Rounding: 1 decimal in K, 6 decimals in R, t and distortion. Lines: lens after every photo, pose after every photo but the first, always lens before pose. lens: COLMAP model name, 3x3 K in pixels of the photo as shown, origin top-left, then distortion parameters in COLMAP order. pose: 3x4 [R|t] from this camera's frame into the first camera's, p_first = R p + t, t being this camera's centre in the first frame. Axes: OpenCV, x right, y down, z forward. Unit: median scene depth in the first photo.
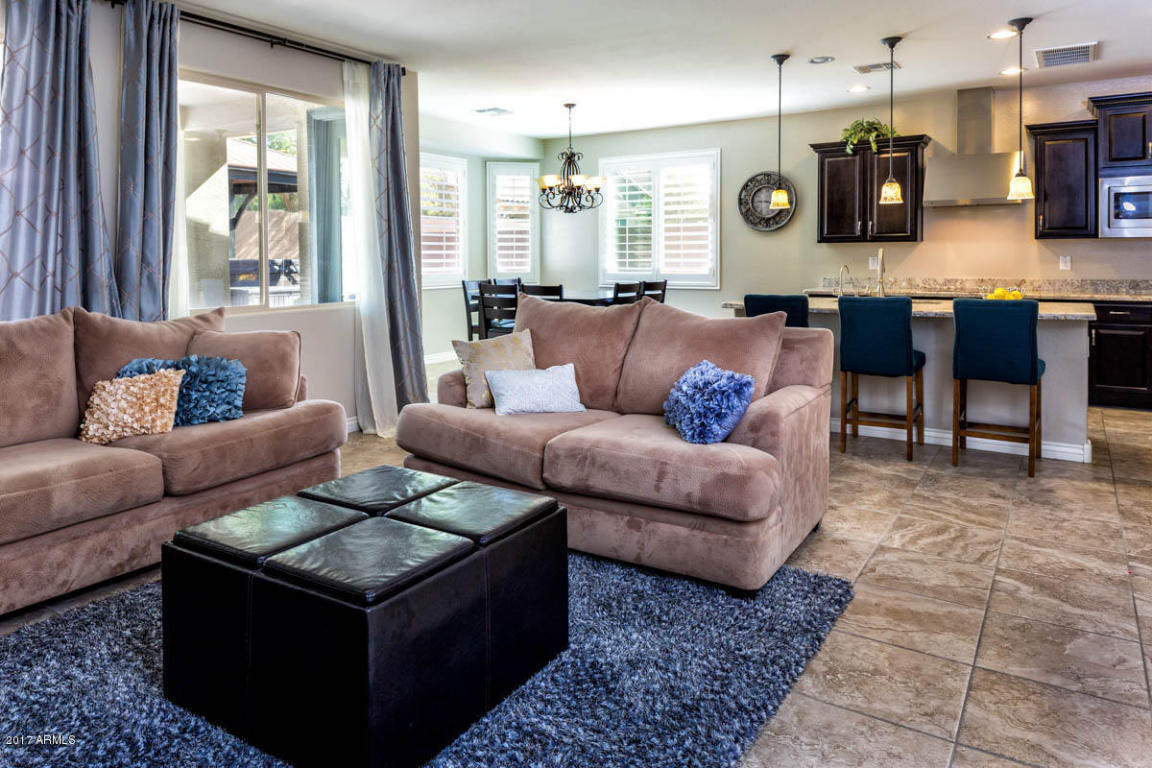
lens RADIAL K [[780.1, 0, 572.7], [0, 780.1, 366.4], [0, 0, 1]] dist [0.007610, -0.065090]
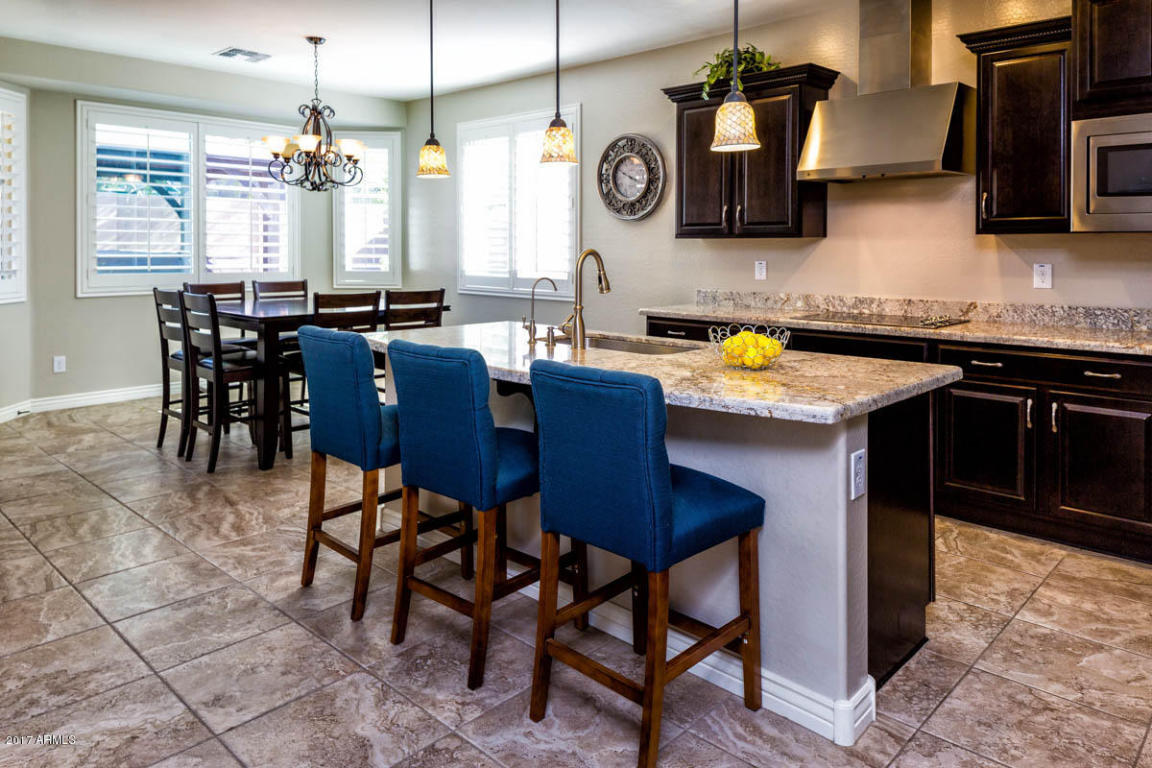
lens RADIAL K [[780.1, 0, 572.7], [0, 780.1, 366.4], [0, 0, 1]] dist [0.007610, -0.065090]
pose [[0.984033, 0.043157, -0.172675, 0.357272], [-0.042259, 0.999067, 0.008875, -0.051689], [0.172897, -0.001437, 0.984939, 0.334327]]
